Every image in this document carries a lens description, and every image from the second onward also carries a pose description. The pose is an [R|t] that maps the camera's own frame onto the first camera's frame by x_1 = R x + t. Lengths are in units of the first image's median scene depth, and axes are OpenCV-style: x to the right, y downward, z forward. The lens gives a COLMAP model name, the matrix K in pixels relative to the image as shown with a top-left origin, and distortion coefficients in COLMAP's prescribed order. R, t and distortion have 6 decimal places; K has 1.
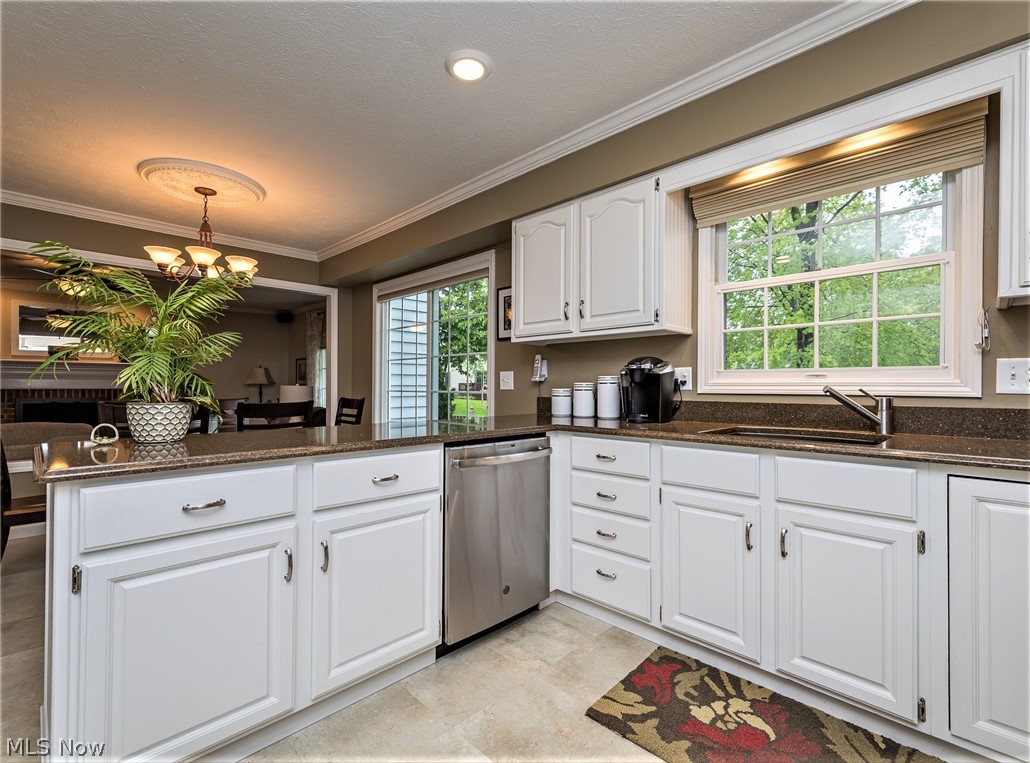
lens RADIAL K [[478.4, 0, 505.8], [0, 478.4, 385.9], [0, 0, 1]] dist [0.004514, -0.000117]
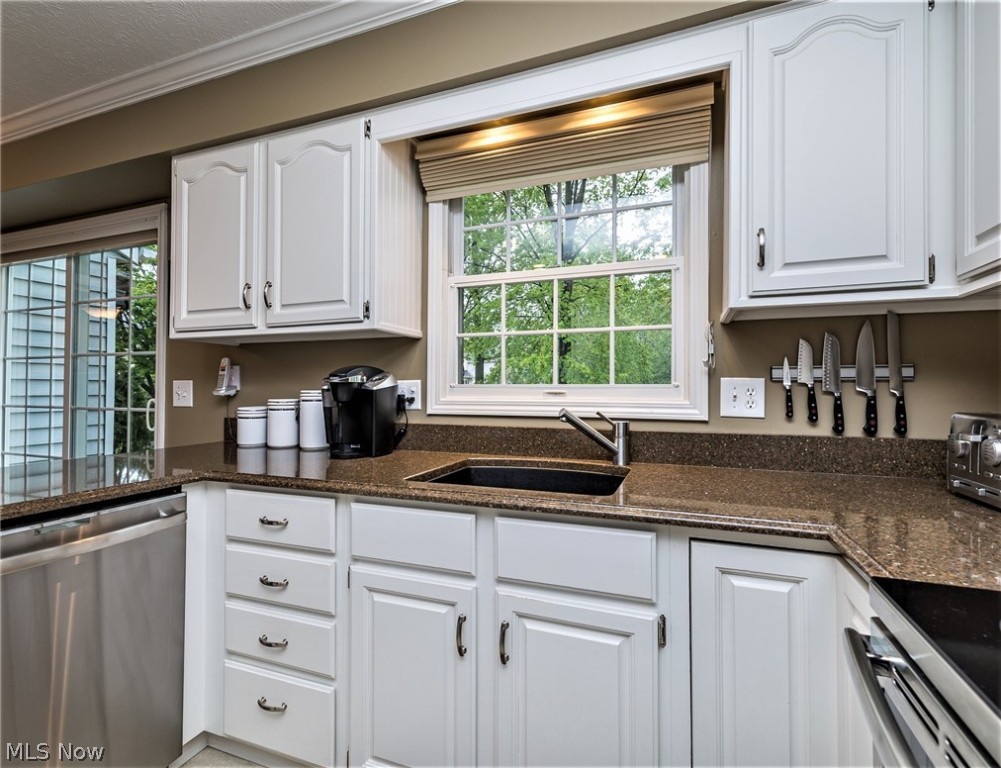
lens RADIAL K [[489.9, 0, 498.8], [0, 489.9, 382.7], [0, 0, 1]] dist [0.013579, 0.002178]
pose [[0.911960, 0.004376, 0.410256, 0.194014], [0.000114, 0.999940, -0.010921, -0.028461], [-0.410279, 0.010007, 0.911905, 0.244381]]
